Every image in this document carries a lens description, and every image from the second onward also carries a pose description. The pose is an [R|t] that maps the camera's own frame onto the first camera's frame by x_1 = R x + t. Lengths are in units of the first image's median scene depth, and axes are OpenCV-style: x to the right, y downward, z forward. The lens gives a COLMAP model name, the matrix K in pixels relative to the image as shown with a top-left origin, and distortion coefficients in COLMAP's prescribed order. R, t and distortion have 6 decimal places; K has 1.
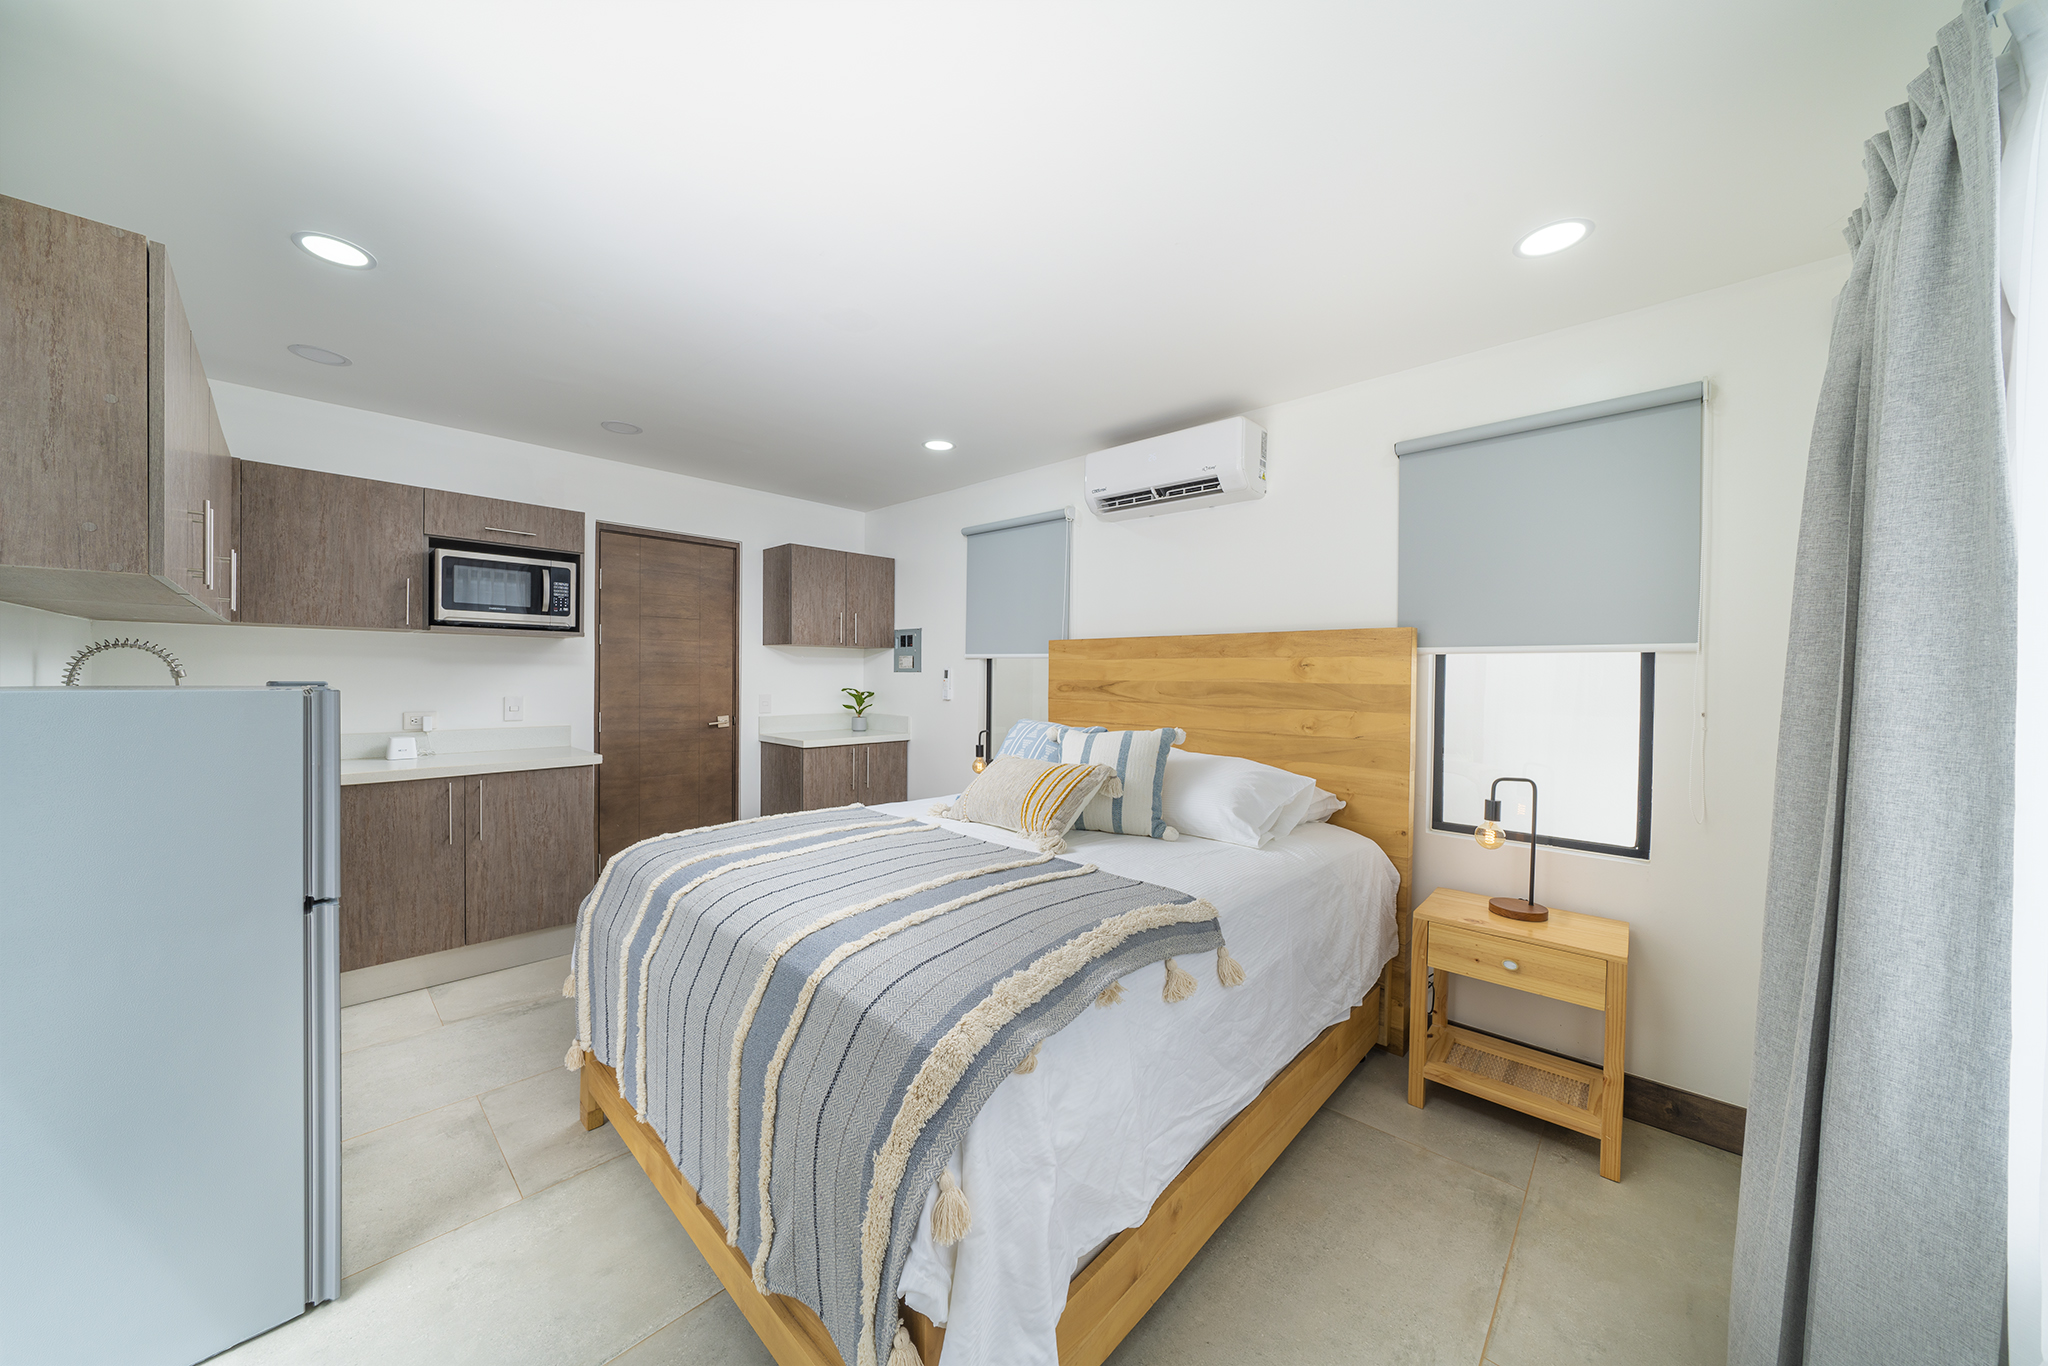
lens RADIAL K [[703.8, 0, 1019.2], [0, 703.8, 664.7], [0, 0, 1]] dist [-0.000560, 0.000028]
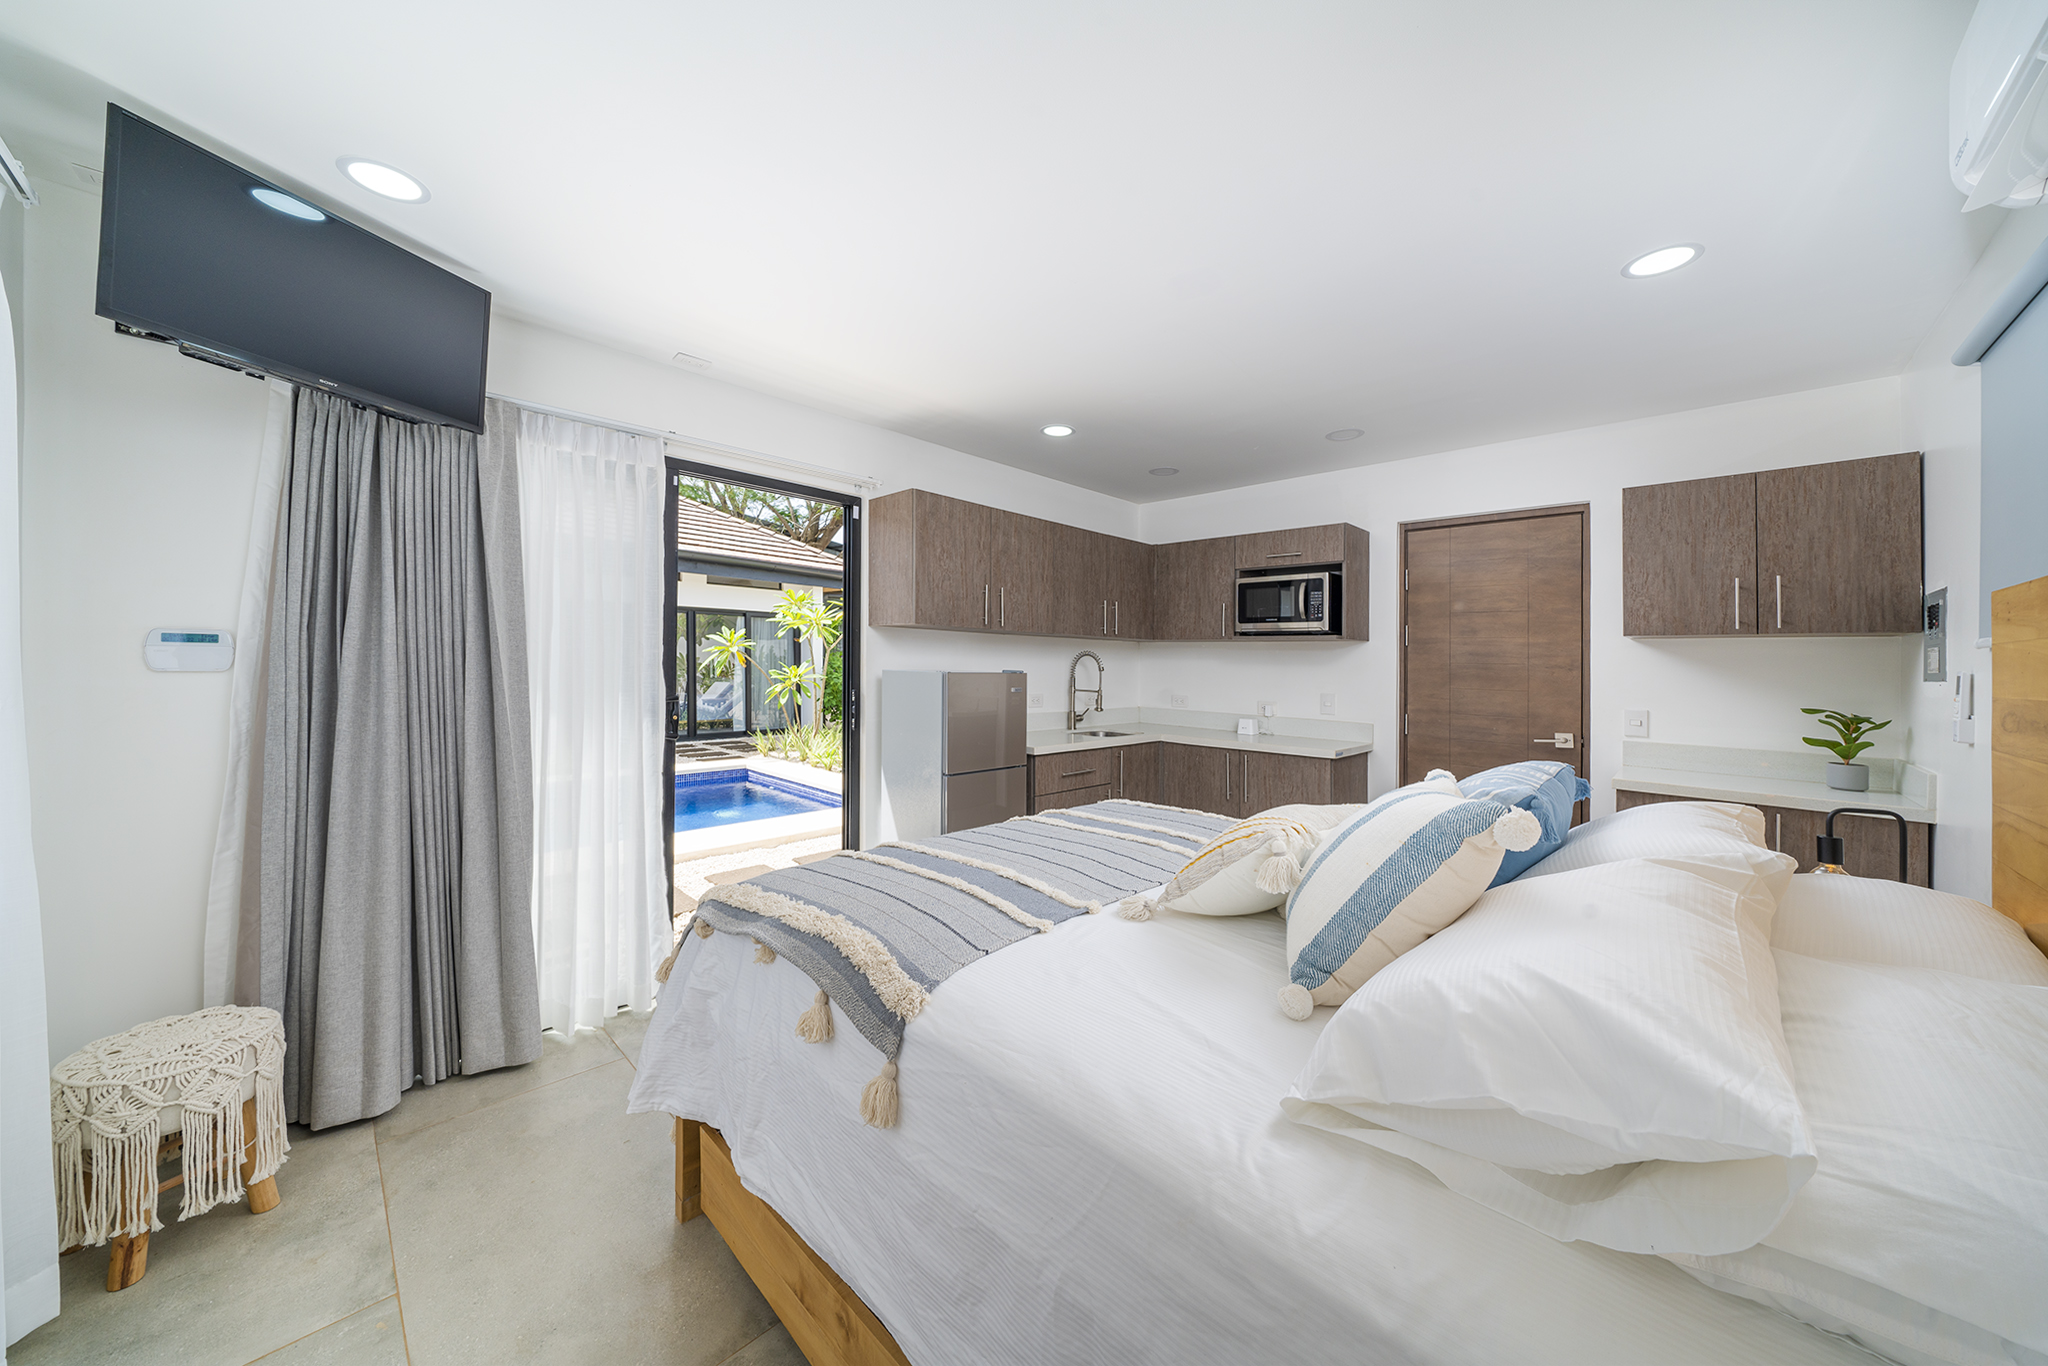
lens RADIAL K [[703.8, 0, 1019.2], [0, 703.8, 664.7], [0, 0, 1]] dist [-0.000560, 0.000028]
pose [[-0.017185, -0.008414, -0.999817, 0.387861], [-0.008019, 0.999934, -0.008277, 0.010088], [0.999820, 0.007876, -0.017251, 0.452557]]
